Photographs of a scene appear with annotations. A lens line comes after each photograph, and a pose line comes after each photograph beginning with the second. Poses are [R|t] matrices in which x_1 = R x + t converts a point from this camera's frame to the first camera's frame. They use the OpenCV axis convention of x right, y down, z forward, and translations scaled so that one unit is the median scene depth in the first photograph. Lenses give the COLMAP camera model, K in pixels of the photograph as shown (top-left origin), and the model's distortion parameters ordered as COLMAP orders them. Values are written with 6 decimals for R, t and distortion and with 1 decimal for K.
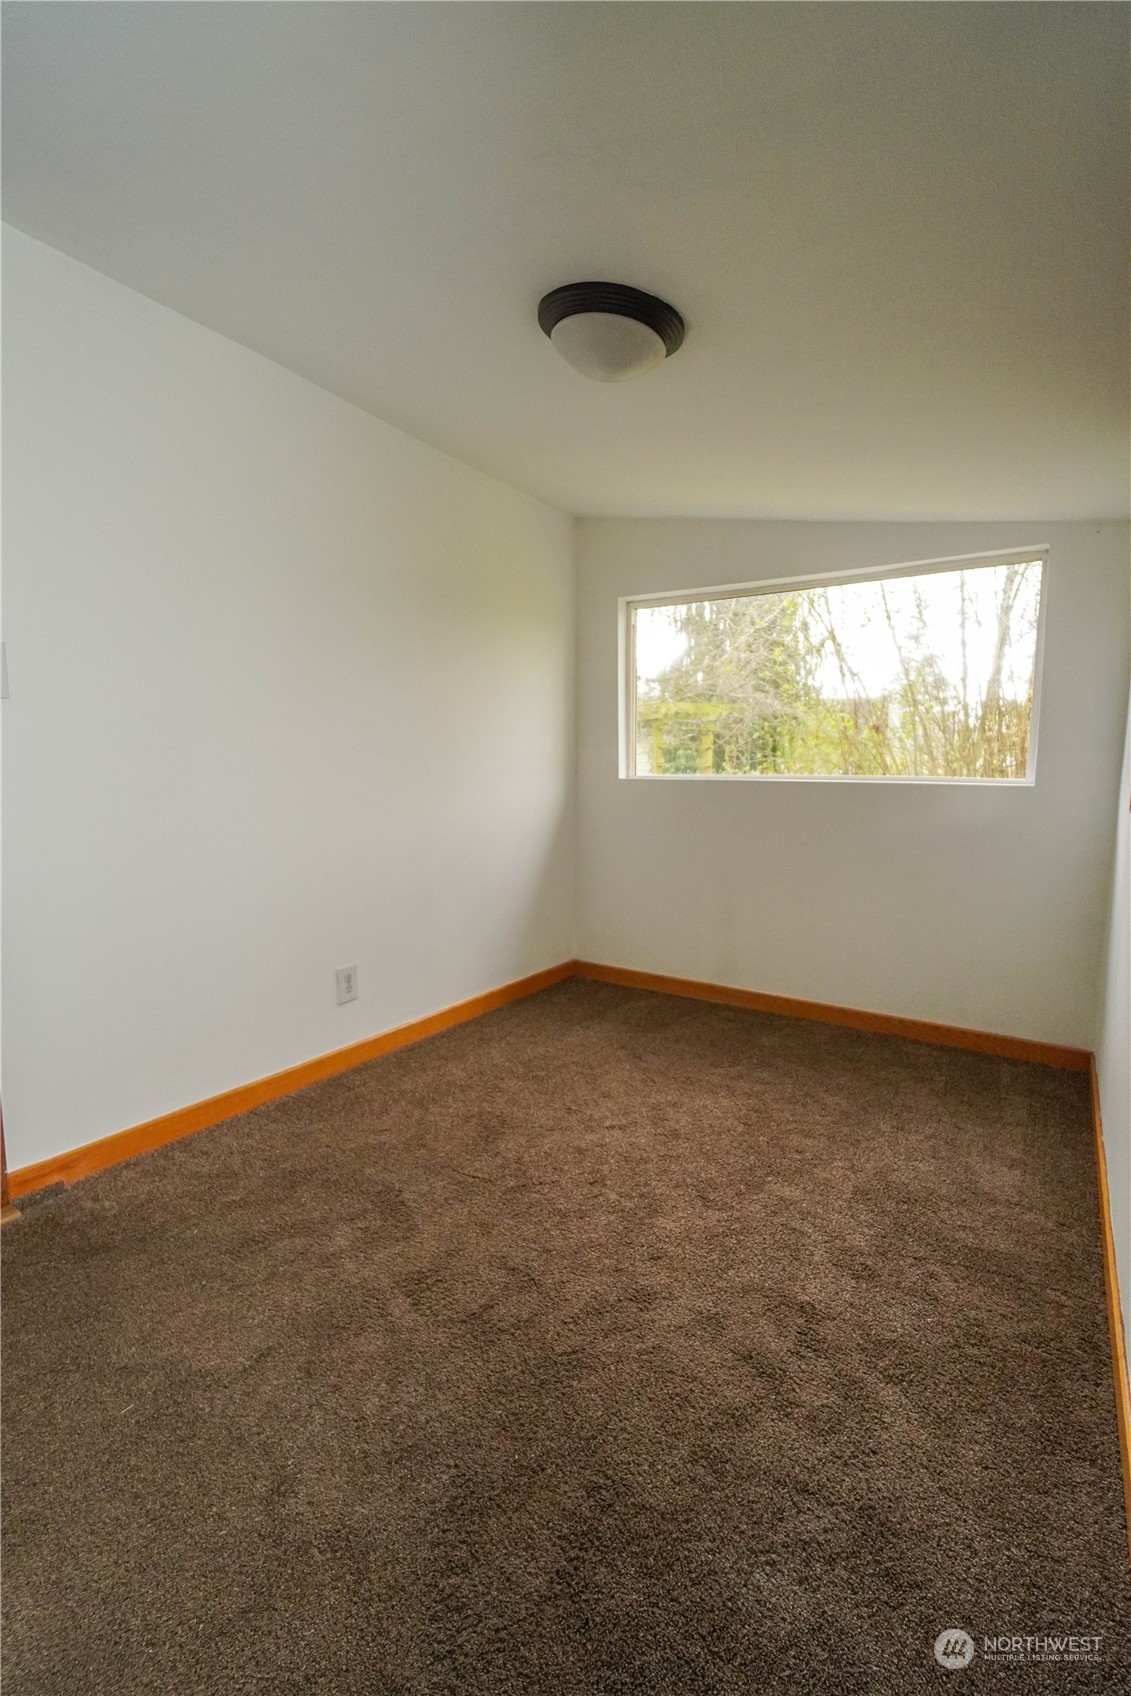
lens RADIAL K [[764.1, 0, 561.7], [0, 764.1, 846.4], [0, 0, 1]] dist [-0.000275, -0.000076]
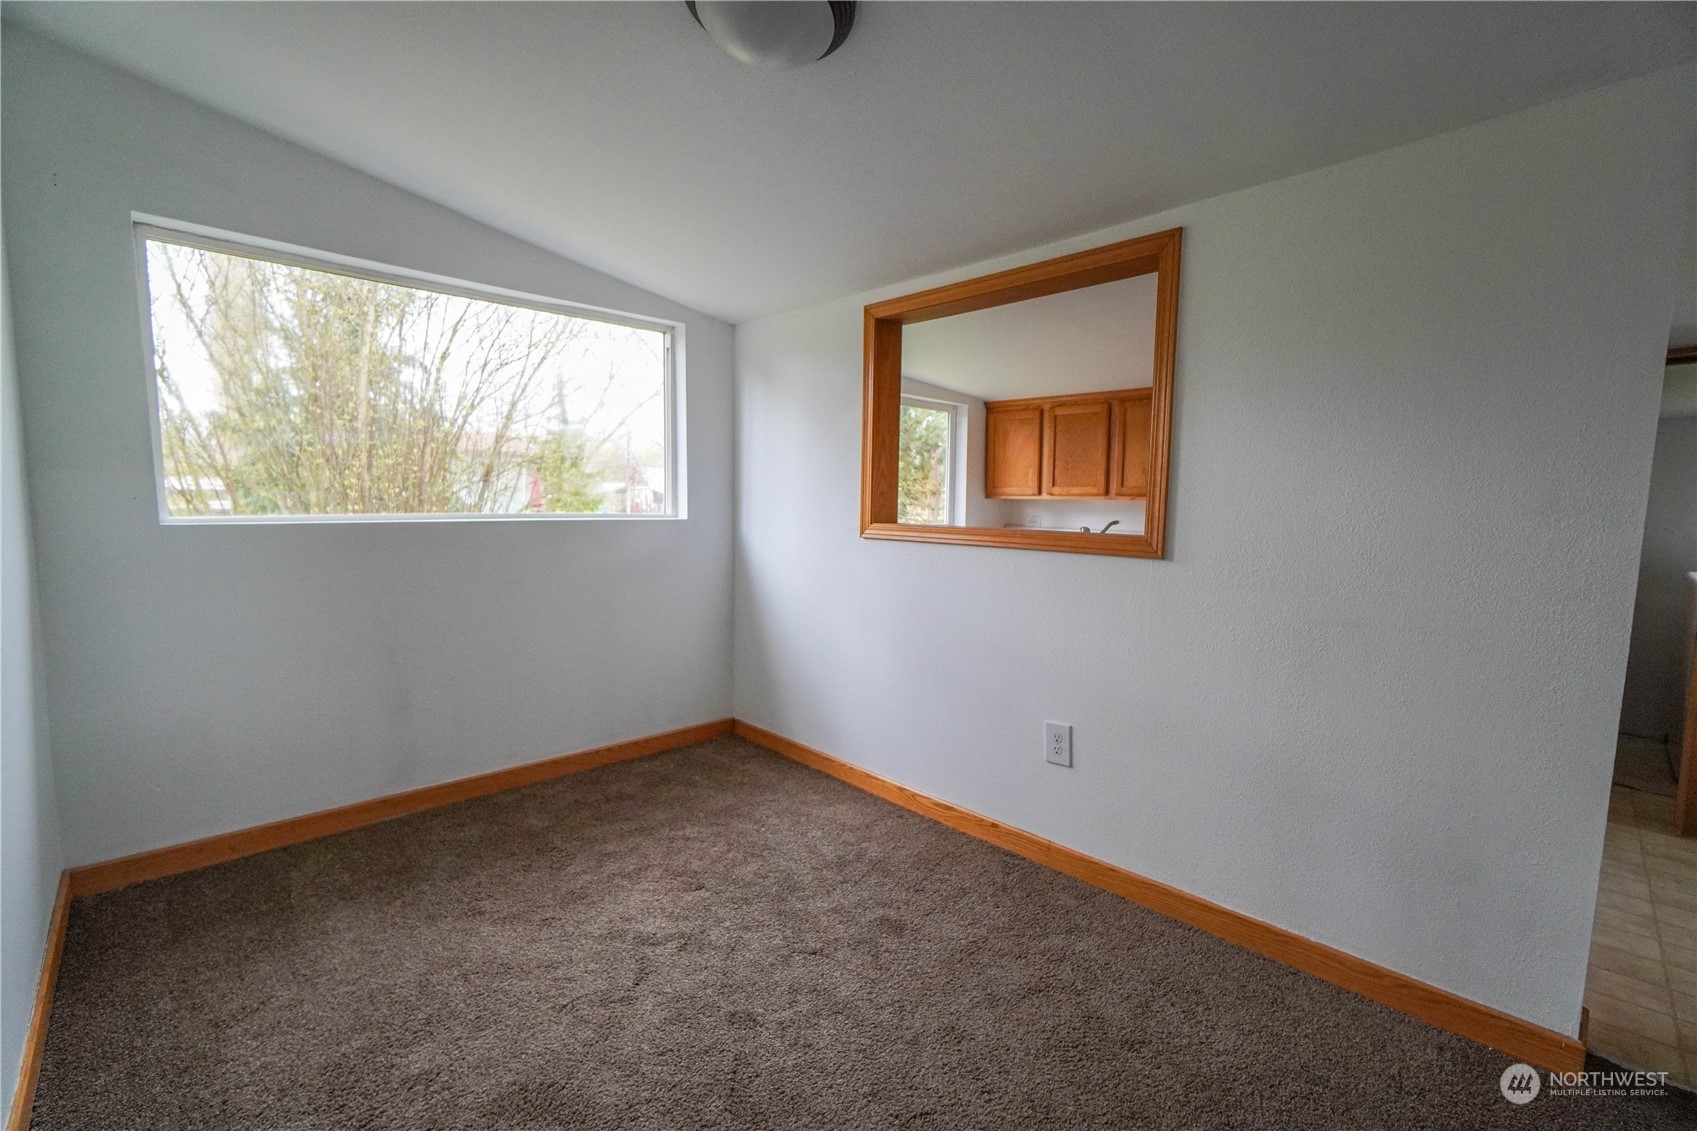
lens RADIAL K [[722.6, 0, 845.6], [0, 722.6, 563.8], [0, 0, 1]] dist [-0.004414, 0.000117]
pose [[0.224526, -0.088497, 0.970441, -0.453589], [0.088821, 0.993581, 0.070057, -0.067794], [-0.970412, 0.070465, 0.230945, 0.486076]]
